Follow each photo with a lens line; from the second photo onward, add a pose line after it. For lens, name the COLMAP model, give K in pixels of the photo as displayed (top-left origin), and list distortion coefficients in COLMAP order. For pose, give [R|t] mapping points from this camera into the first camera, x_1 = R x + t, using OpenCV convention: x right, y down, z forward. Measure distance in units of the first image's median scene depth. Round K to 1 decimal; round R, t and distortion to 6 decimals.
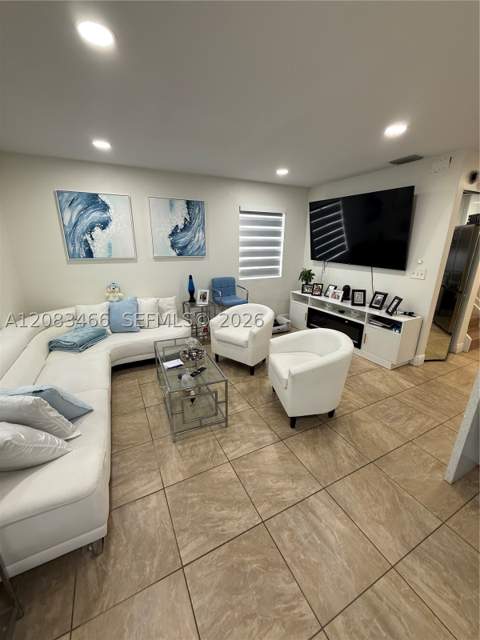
lens RADIAL K [[255.3, 0, 241.2], [0, 255.3, 319.4], [0, 0, 1]] dist [0.003521, 0.000307]
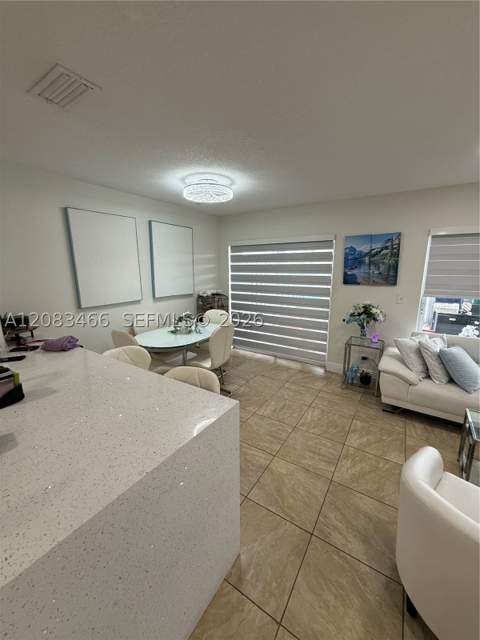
lens RADIAL K [[255.3, 0, 237.2], [0, 255.3, 319.2], [0, 0, 1]] dist [0.003521, 0.000307]
pose [[-0.871674, 0.089701, -0.481807, 1.302949], [-0.148913, 0.888148, 0.434762, -0.470511], [0.466914, 0.450718, -0.760818, 1.485200]]
